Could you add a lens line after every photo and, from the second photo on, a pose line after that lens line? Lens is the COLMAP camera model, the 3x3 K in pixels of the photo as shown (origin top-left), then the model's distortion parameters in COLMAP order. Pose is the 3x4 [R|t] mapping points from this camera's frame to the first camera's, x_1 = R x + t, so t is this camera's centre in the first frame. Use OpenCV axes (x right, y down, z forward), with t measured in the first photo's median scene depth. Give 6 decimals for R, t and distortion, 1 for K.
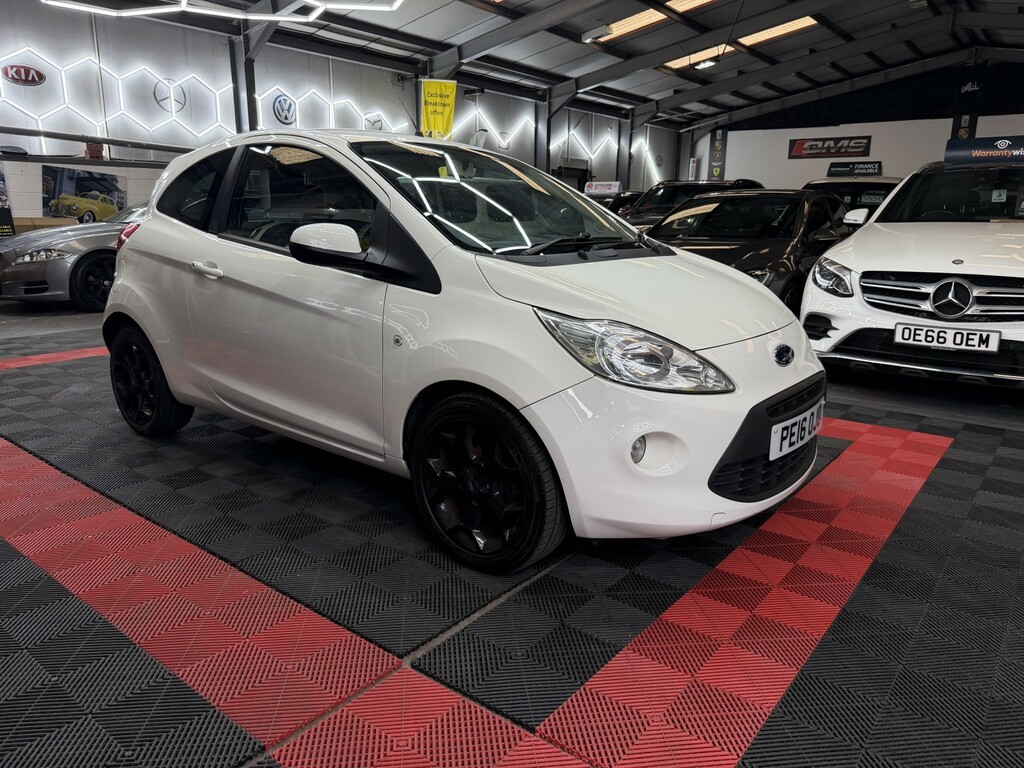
lens RADIAL K [[720.6, 0, 512.0], [0, 720.6, 385.8], [0, 0, 1]] dist [0.015307, -0.024592]
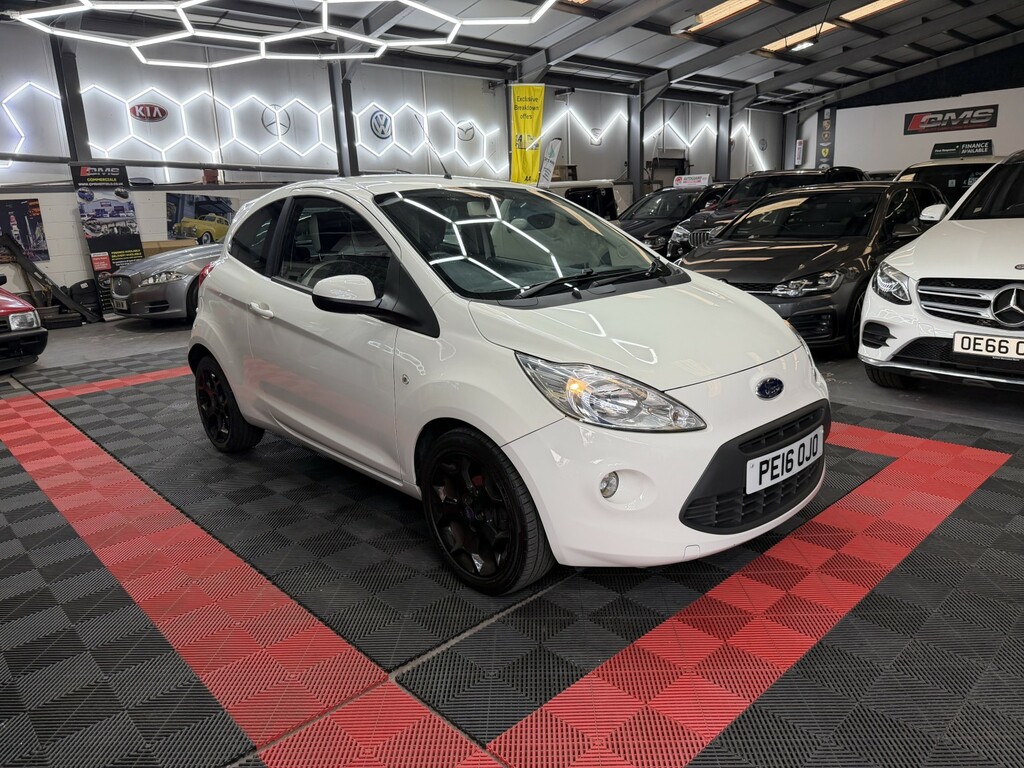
lens RADIAL K [[720.6, 0, 513.0], [0, 720.6, 375.8], [0, 0, 1]] dist [0.015307, -0.024592]
pose [[0.988273, -0.015620, -0.151896, 0.104244], [0.015497, 0.999878, -0.001993, -0.038661], [0.151909, -0.000384, 0.988394, -0.040499]]
